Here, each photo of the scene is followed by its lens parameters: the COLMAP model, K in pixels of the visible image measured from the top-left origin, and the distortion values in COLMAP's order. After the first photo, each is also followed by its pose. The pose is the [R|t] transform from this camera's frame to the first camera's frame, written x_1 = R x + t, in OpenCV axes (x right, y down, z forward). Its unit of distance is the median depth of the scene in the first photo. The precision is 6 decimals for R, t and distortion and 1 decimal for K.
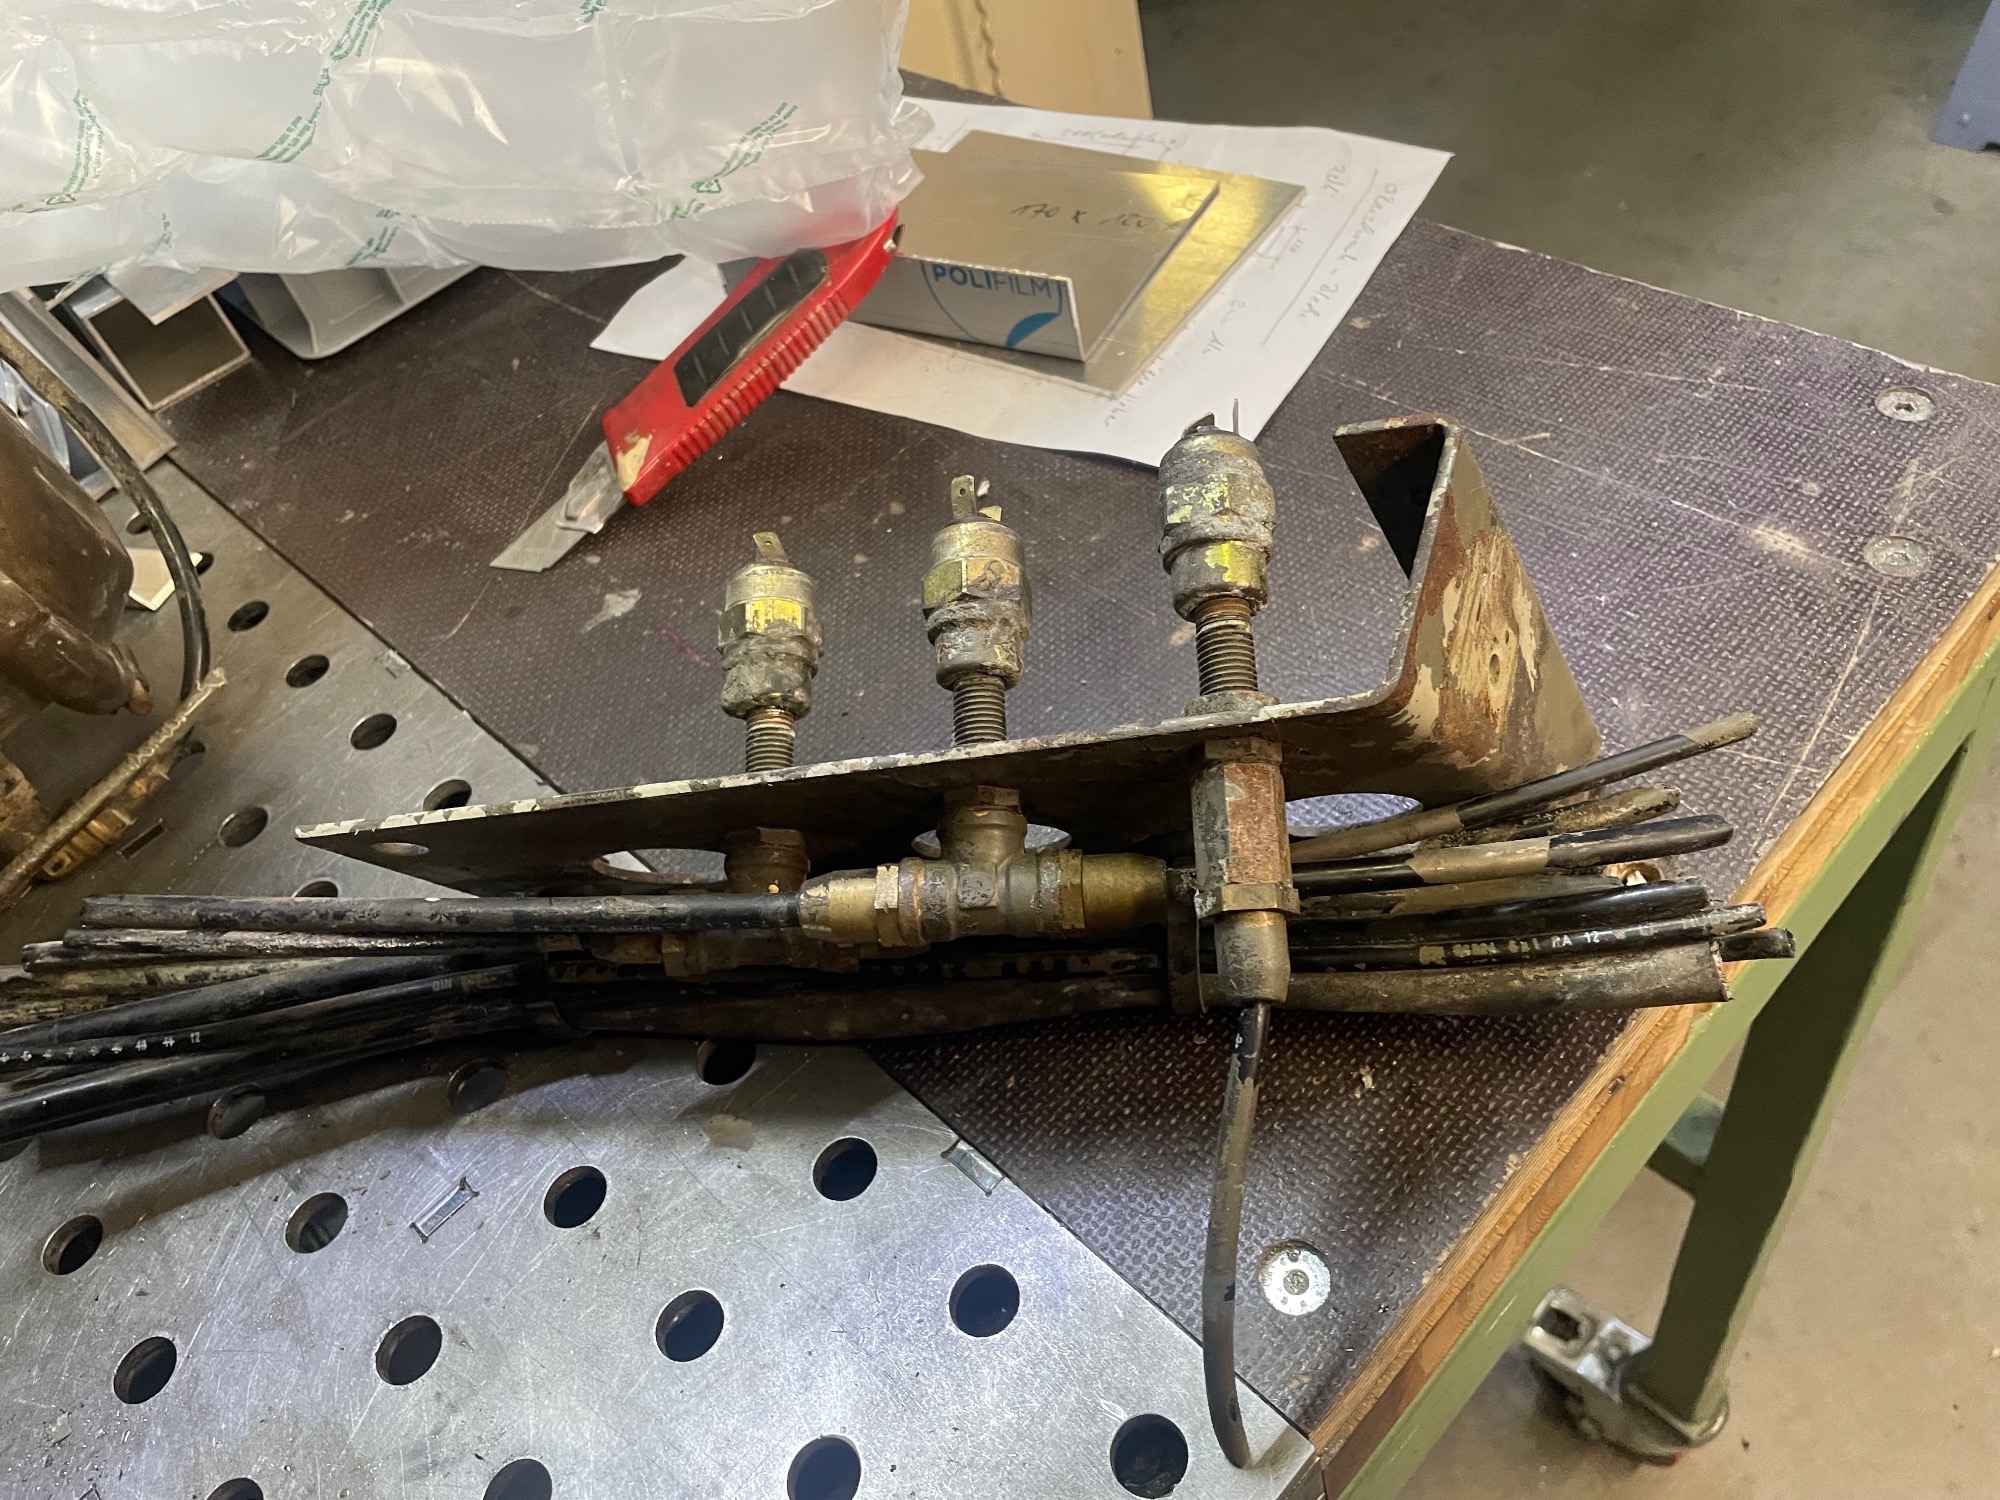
lens RADIAL K [[1506.0, 0, 1002.8], [0, 1506.0, 758.2], [0, 0, 1]] dist [0.069752, -0.097591]
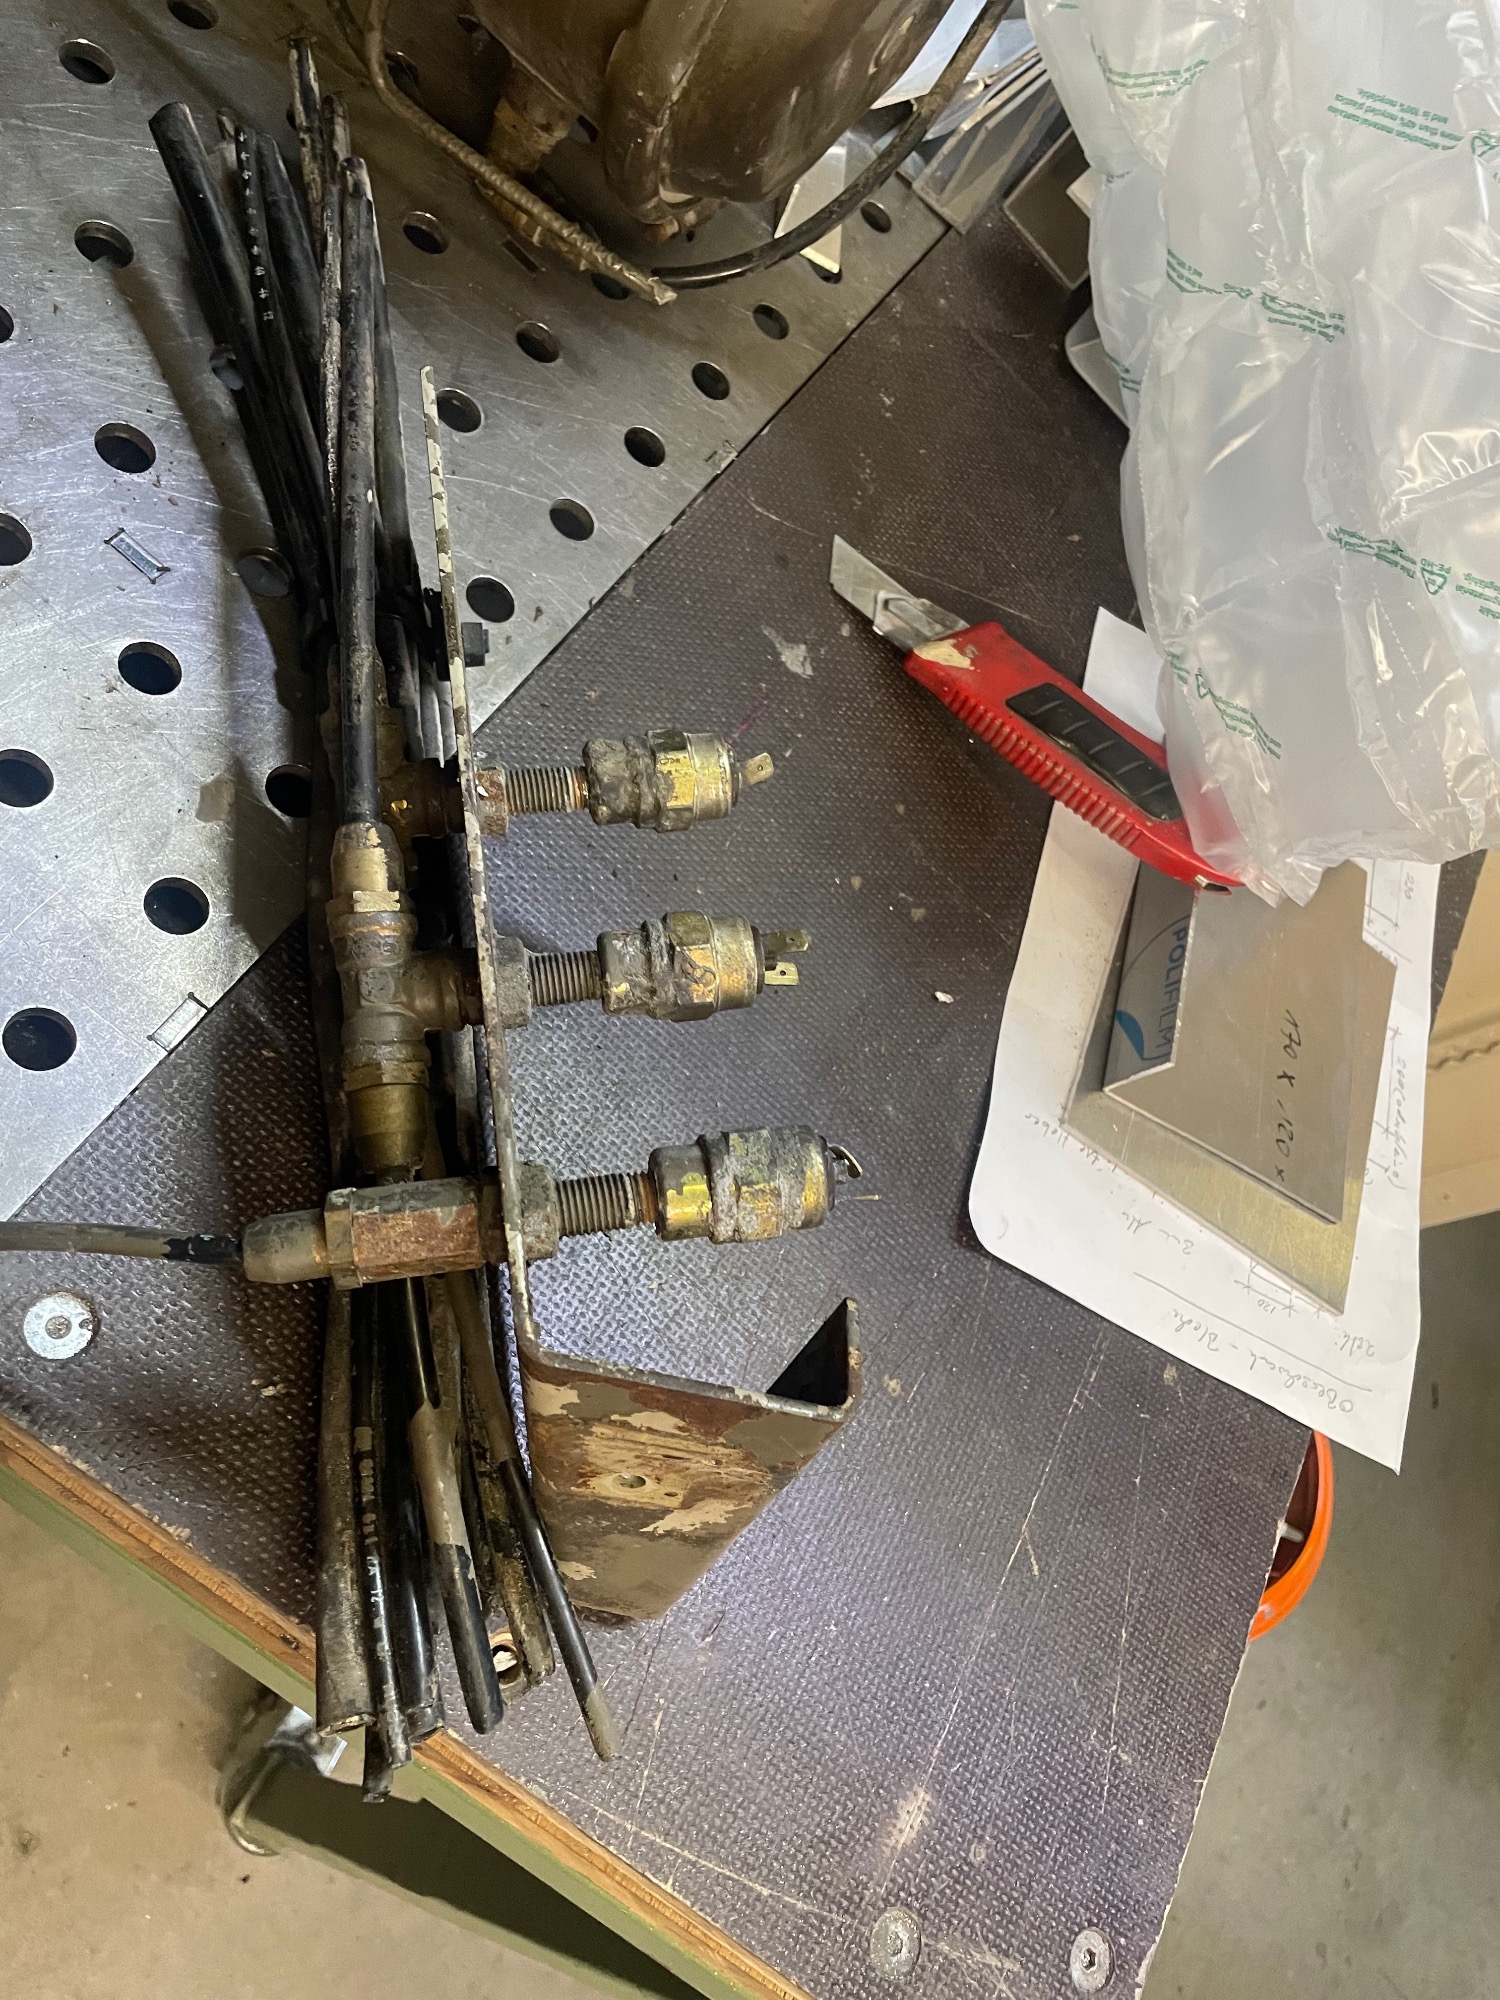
lens RADIAL K [[1499.7, 0, 750.5], [0, 1499.7, 994.8], [0, 0, 1]] dist [0.075634, -0.105064]
pose [[0.090100, 0.991254, -0.096426, 0.090350], [-0.984723, 0.103153, 0.140285, -0.250344], [0.149004, 0.082314, 0.985405, 0.007977]]
